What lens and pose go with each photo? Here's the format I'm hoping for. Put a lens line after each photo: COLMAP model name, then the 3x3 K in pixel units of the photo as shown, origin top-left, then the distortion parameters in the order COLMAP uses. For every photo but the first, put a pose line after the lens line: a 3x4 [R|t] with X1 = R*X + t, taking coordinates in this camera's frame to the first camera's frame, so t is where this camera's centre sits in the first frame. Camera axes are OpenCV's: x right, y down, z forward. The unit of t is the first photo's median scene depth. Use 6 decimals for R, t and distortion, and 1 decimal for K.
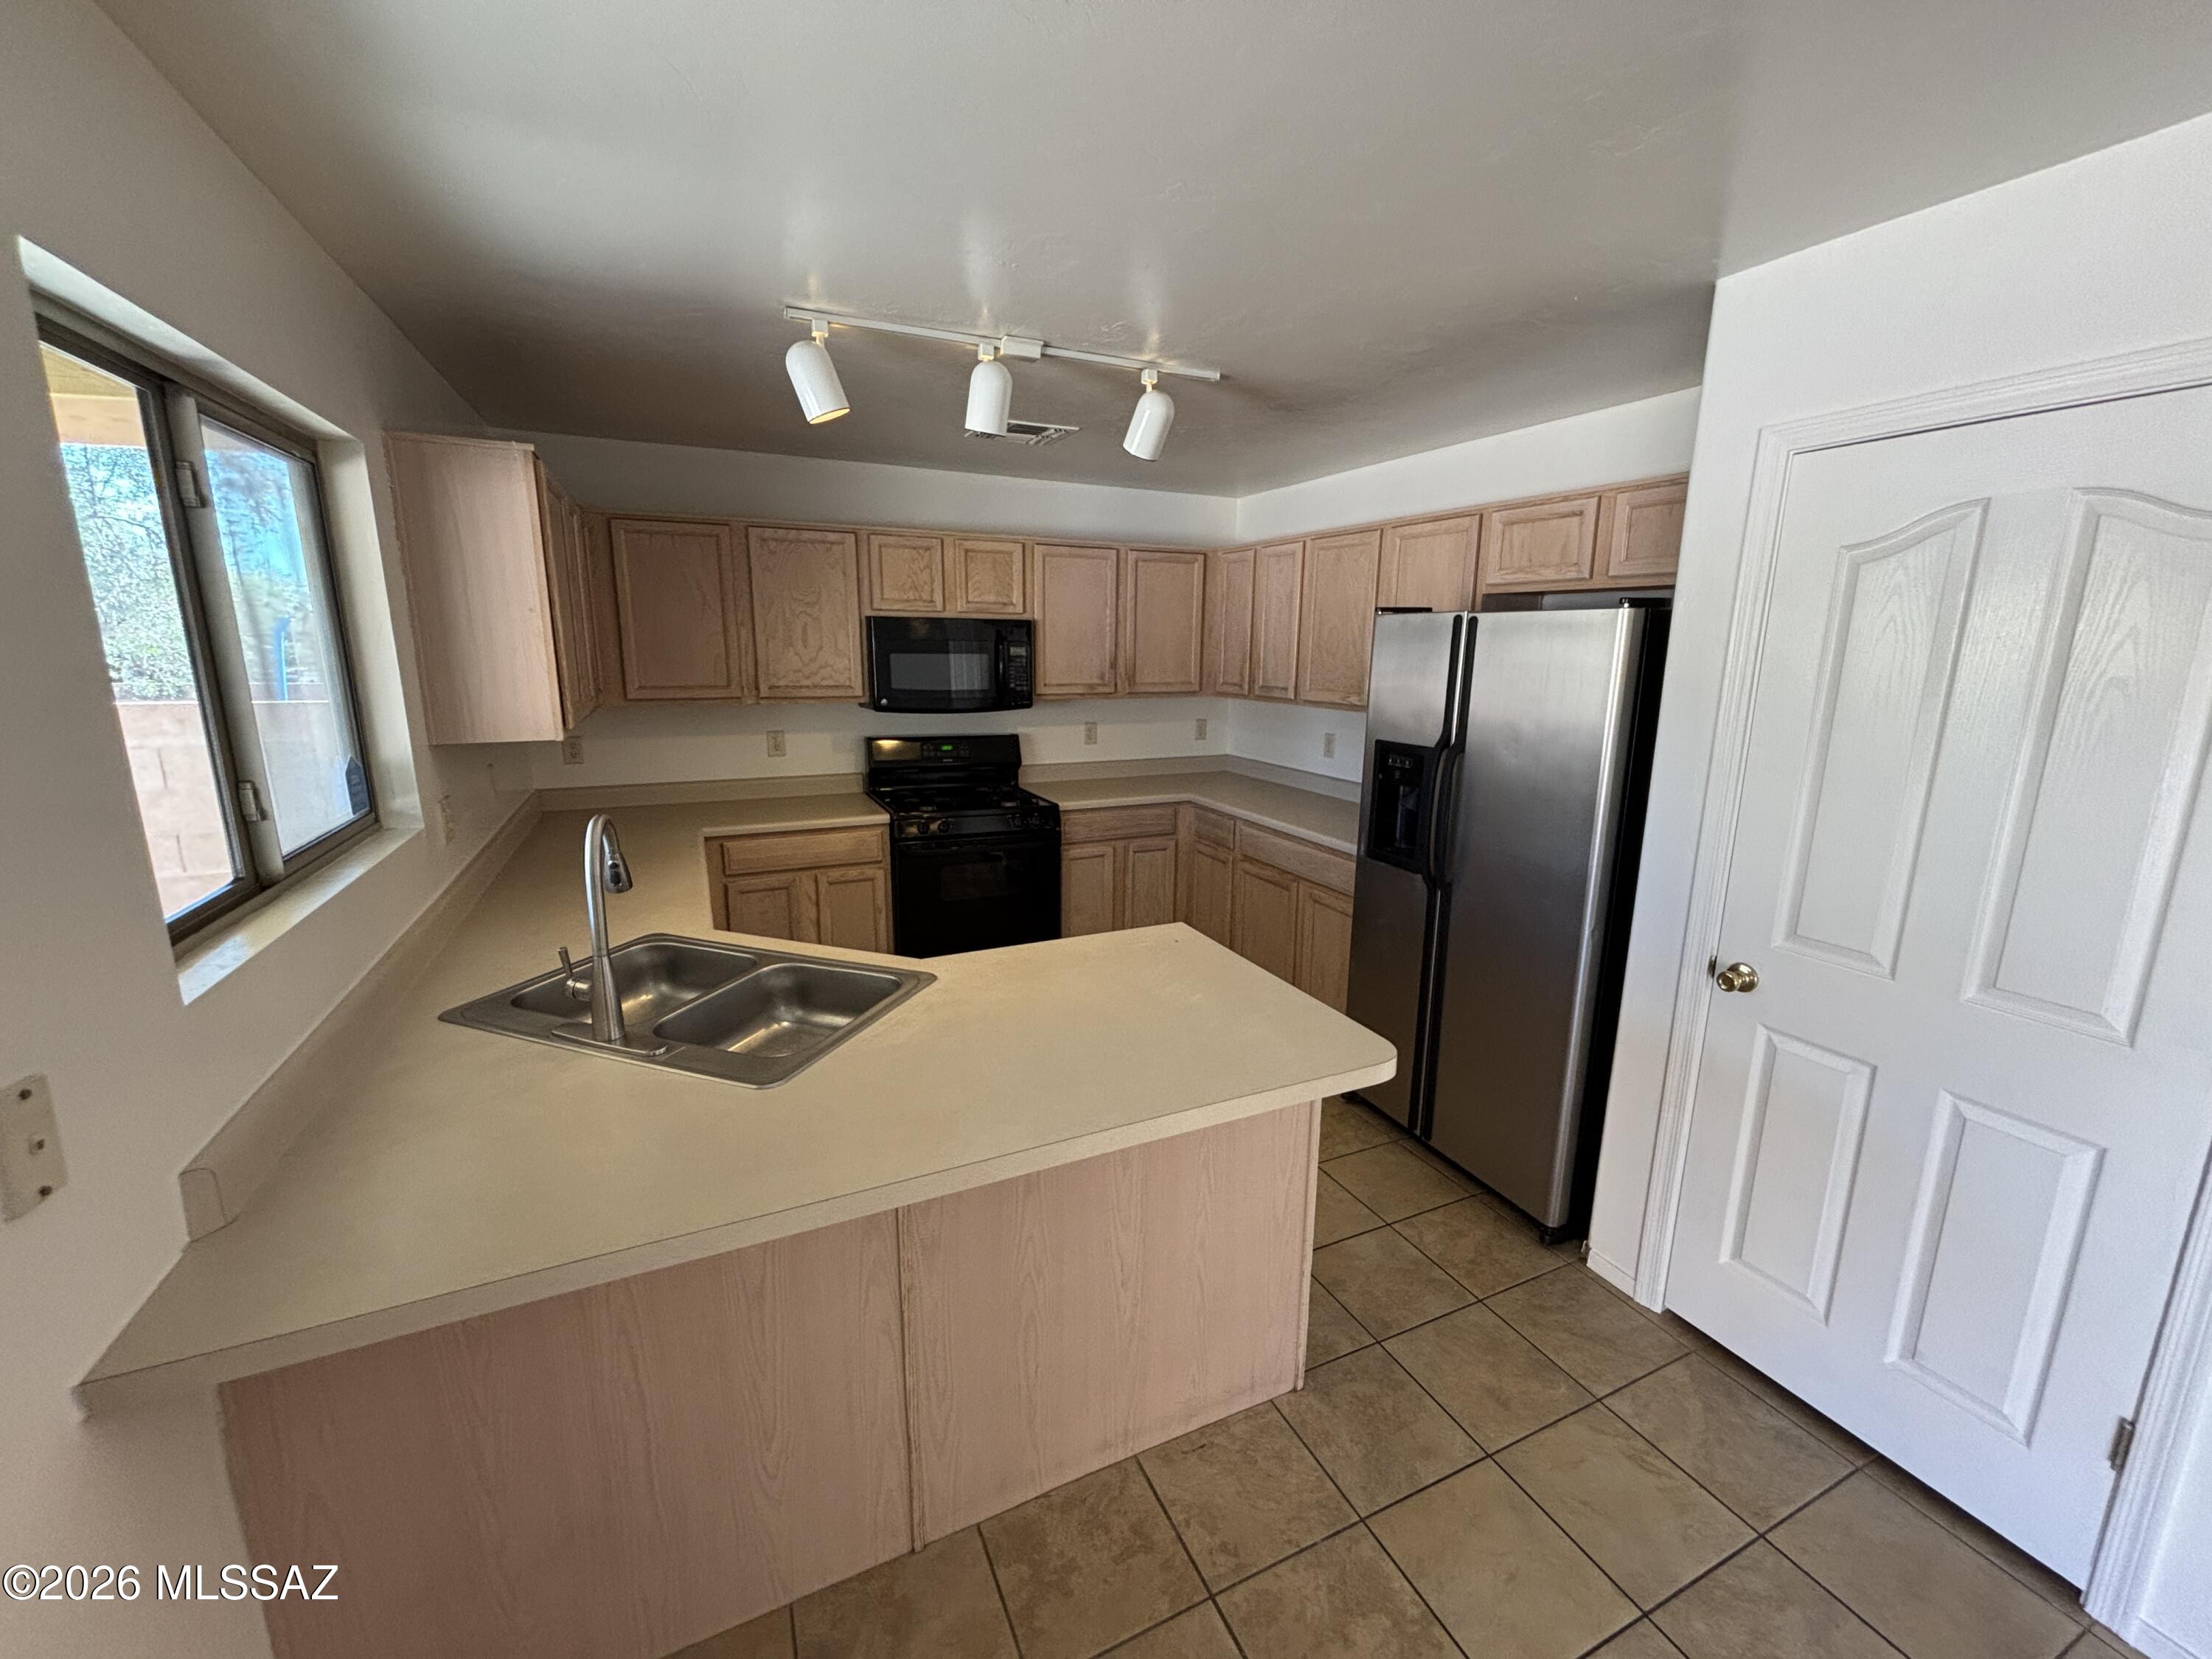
lens RADIAL K [[894.6, 0, 1111.0], [0, 894.6, 823.0], [0, 0, 1]] dist [-0.000832, -0.000389]
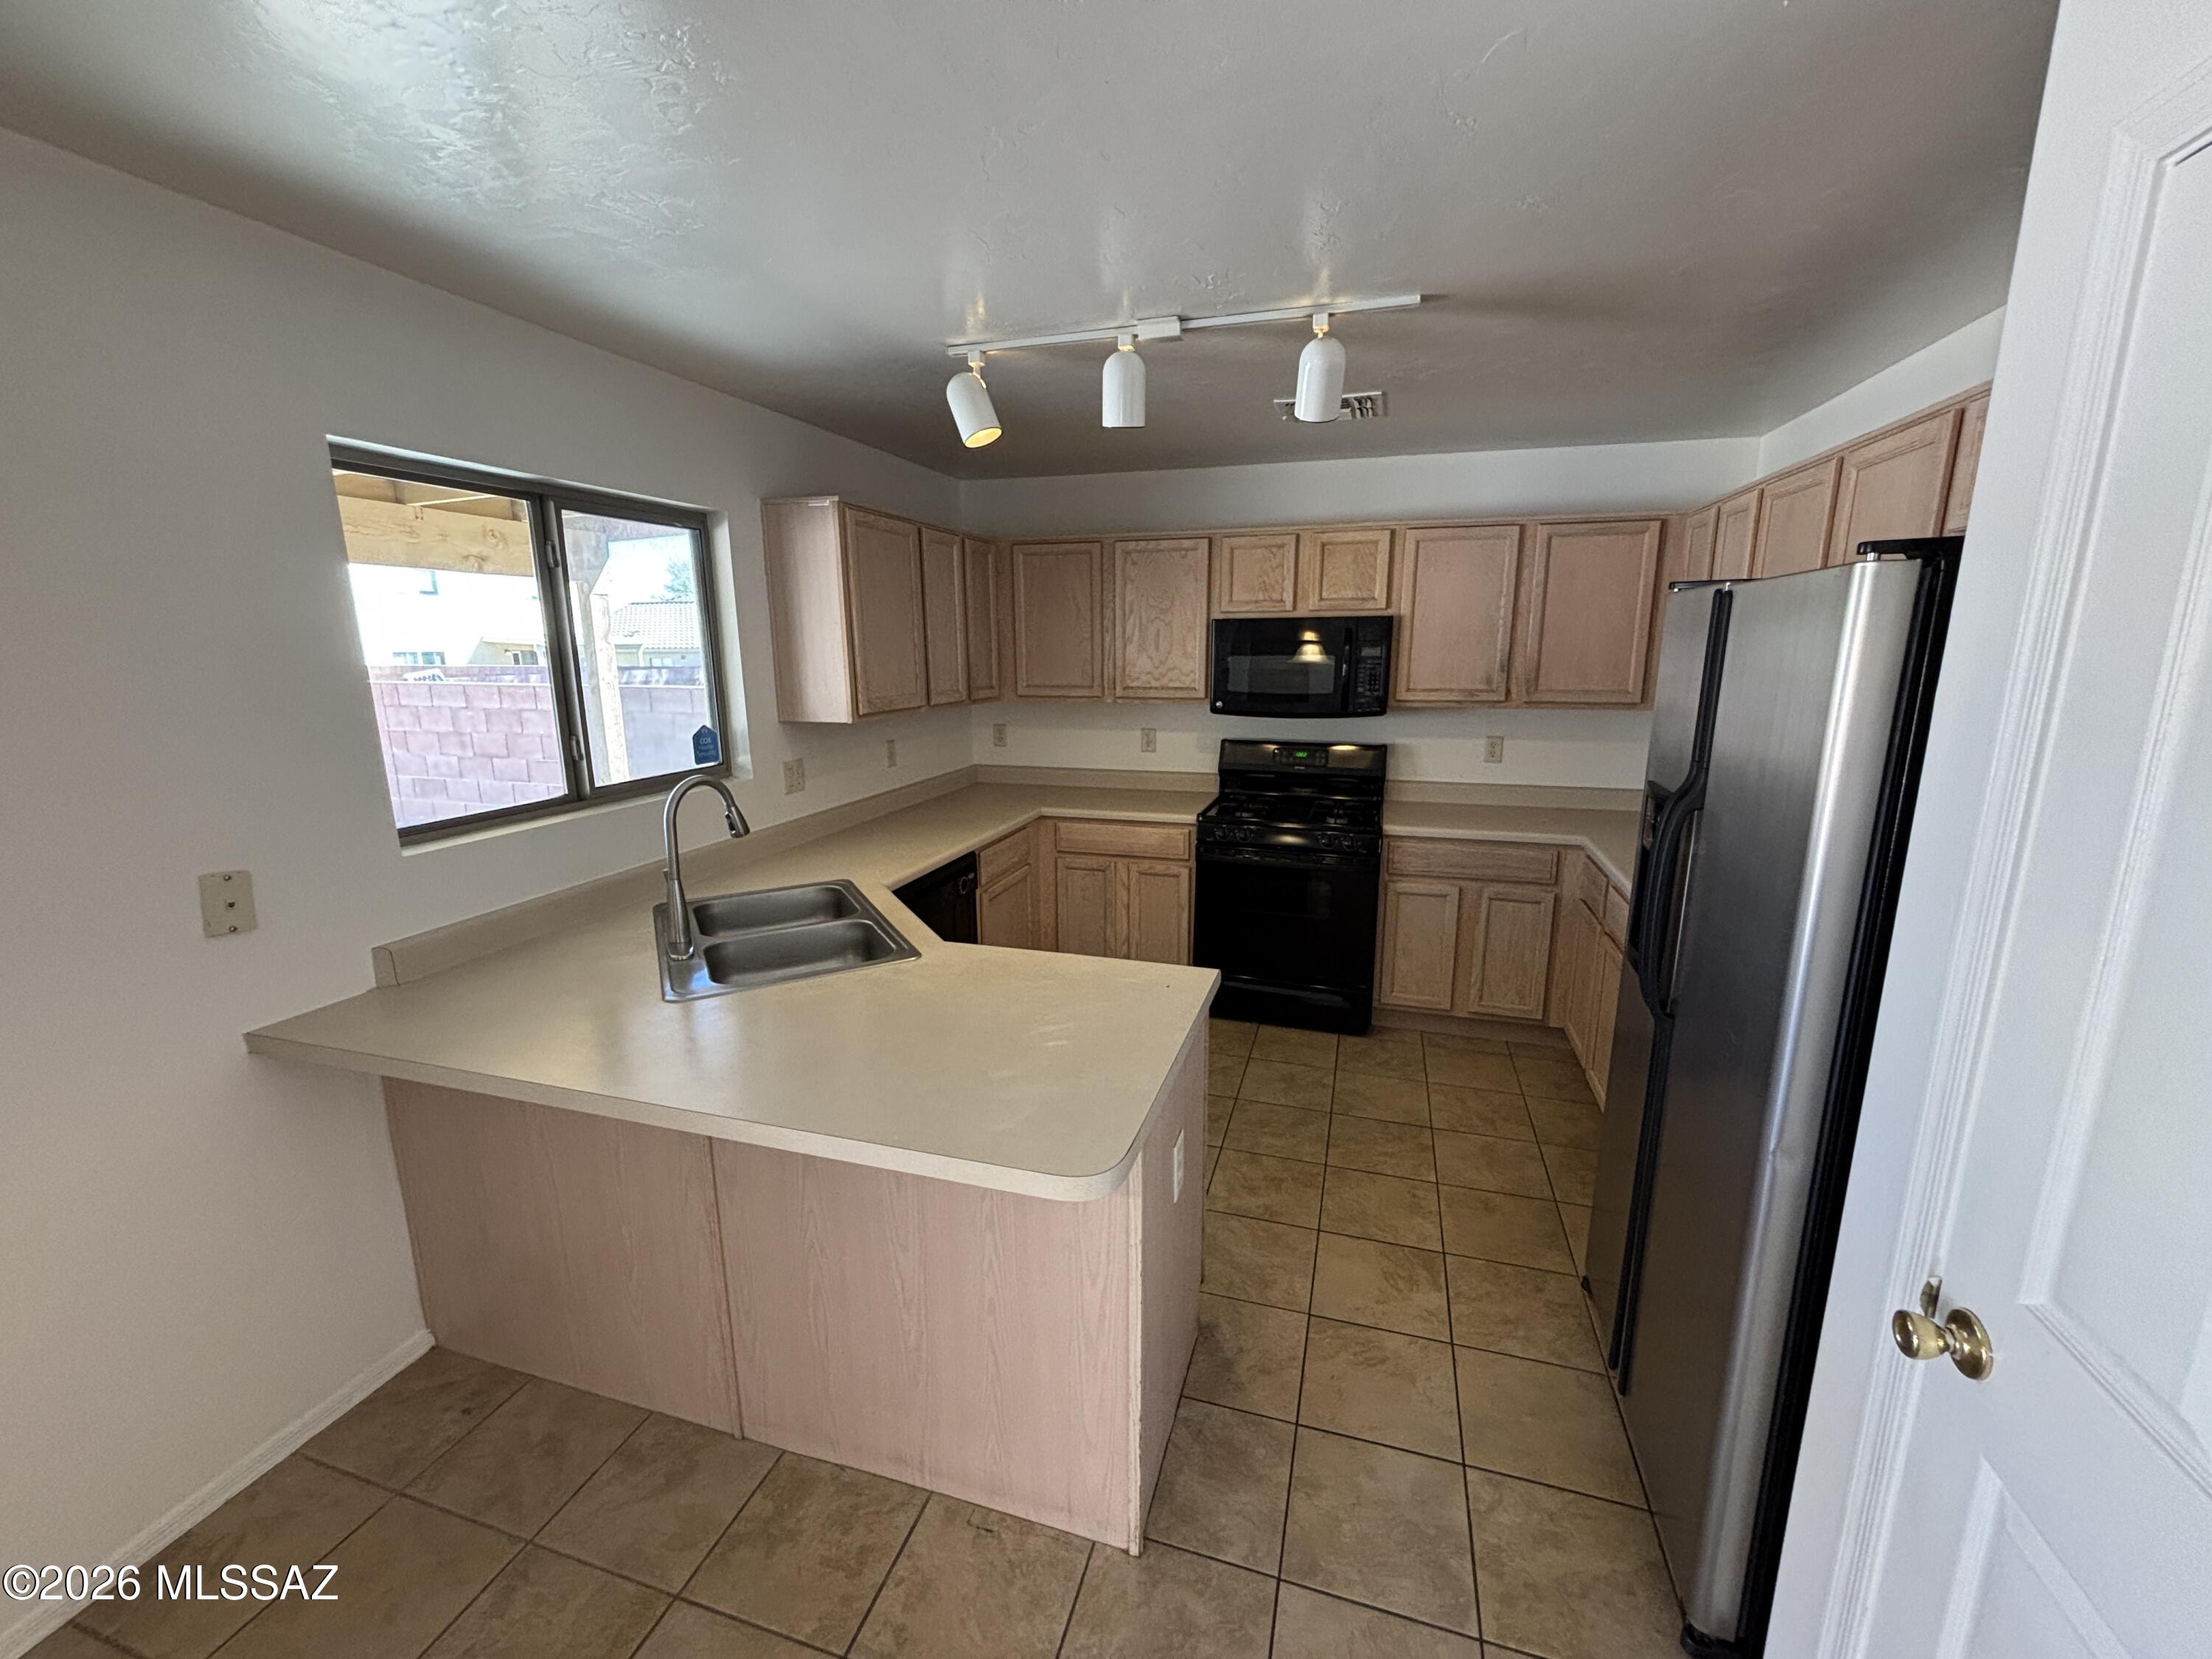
lens RADIAL K [[889.6, 0, 1107.9], [0, 889.6, 824.4], [0, 0, 1]] dist [0.000053, -0.000079]
pose [[0.739542, 0.120374, -0.662259, 0.348366], [-0.122082, 0.991549, 0.043898, -0.031598], [0.661946, 0.048385, 0.747988, 0.186305]]
